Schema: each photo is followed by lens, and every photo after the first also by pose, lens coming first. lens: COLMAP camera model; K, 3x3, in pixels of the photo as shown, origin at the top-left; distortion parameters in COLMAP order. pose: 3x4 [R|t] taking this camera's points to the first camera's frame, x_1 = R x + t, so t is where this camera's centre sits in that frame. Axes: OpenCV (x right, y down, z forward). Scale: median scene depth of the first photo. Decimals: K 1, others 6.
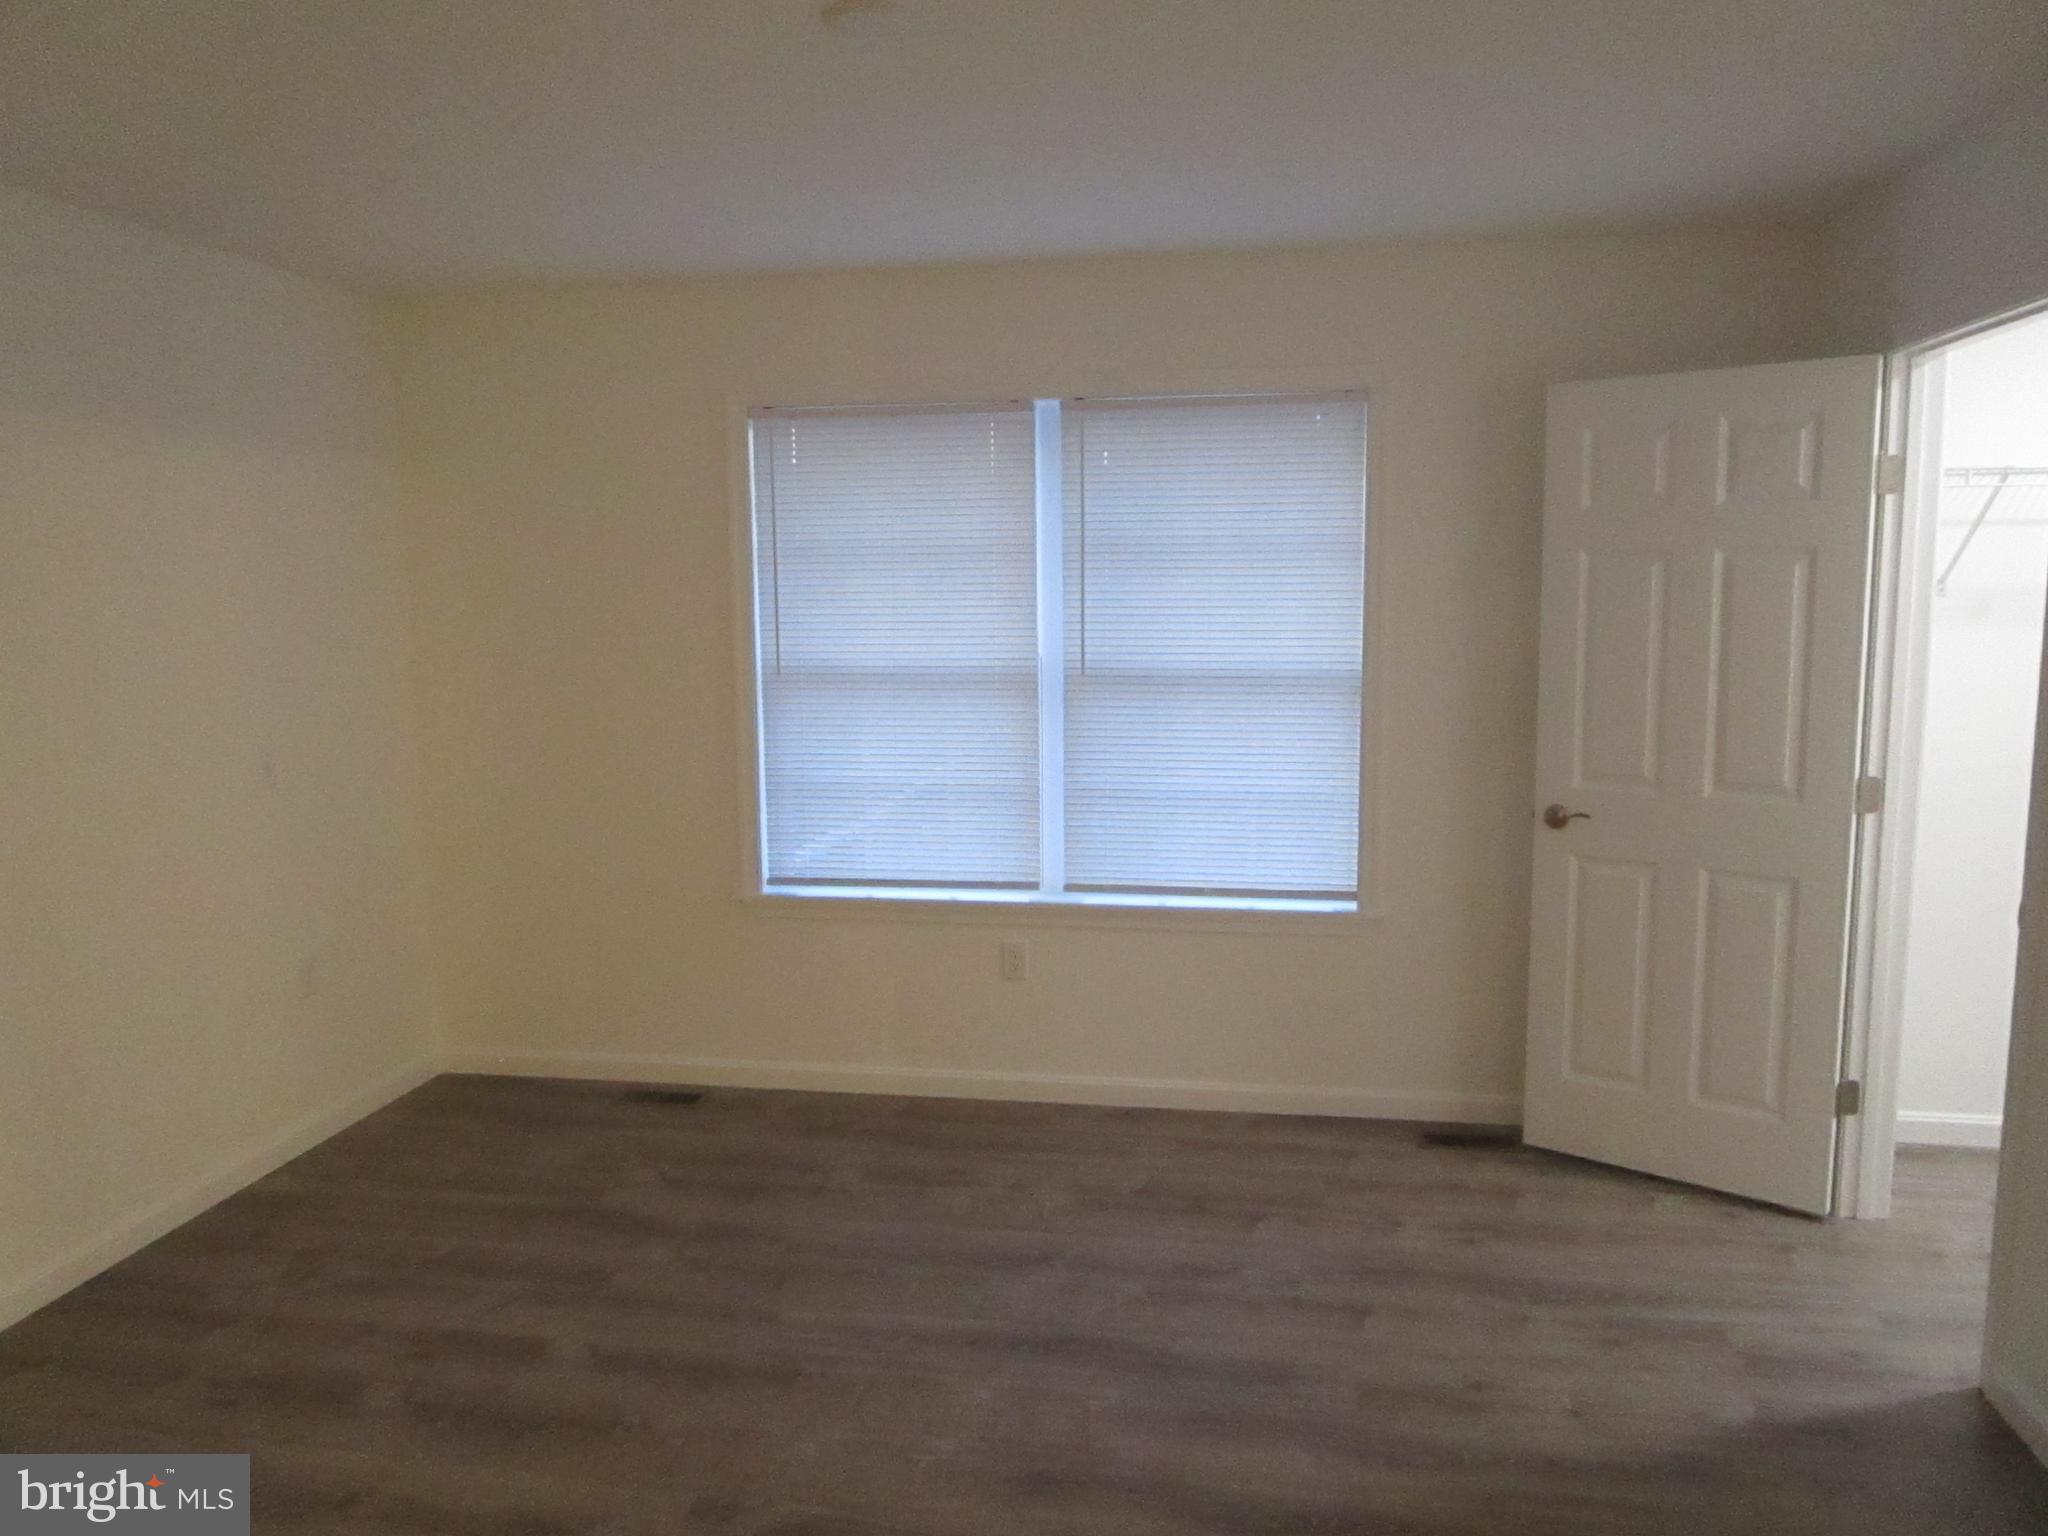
lens RADIAL K [[1474.1, 0, 1024.0], [0, 1474.1, 768.0], [0, 0, 1]] dist [-0.011221, -0.002967]
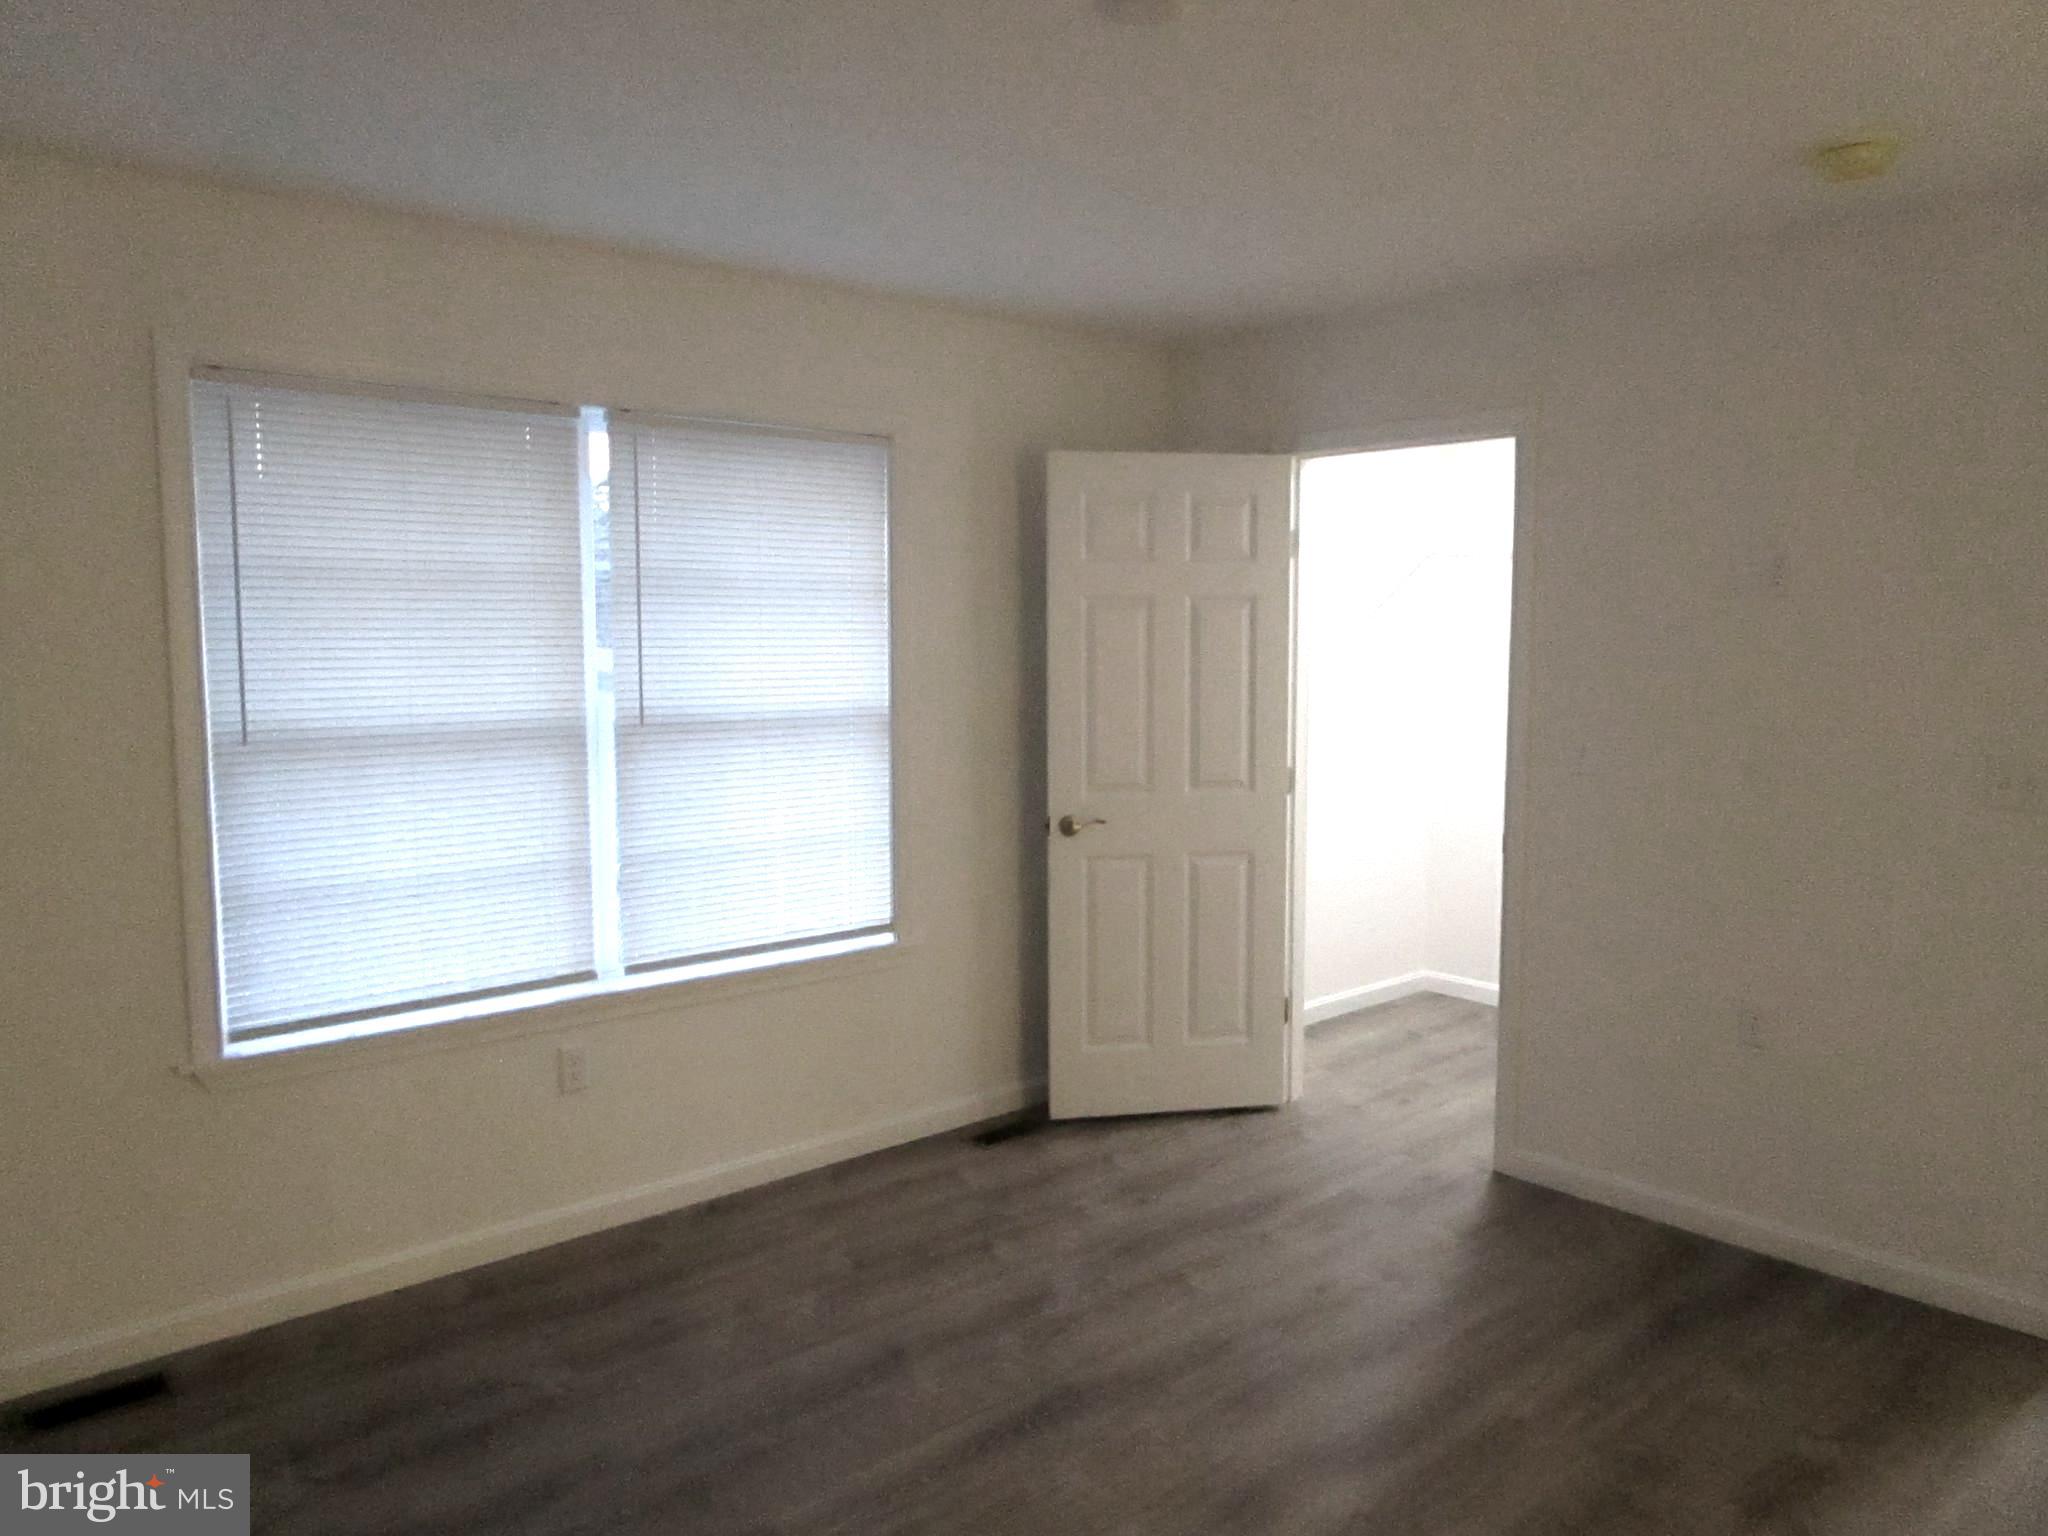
lens RADIAL K [[1474.1, 0, 1024.0], [0, 1474.1, 768.0], [0, 0, 1]] dist [-0.011221, -0.002967]
pose [[0.623022, -0.065422, 0.779463, -0.525450], [0.092333, 0.995680, 0.009768, -0.025766], [-0.776735, 0.065885, 0.626372, 0.287006]]
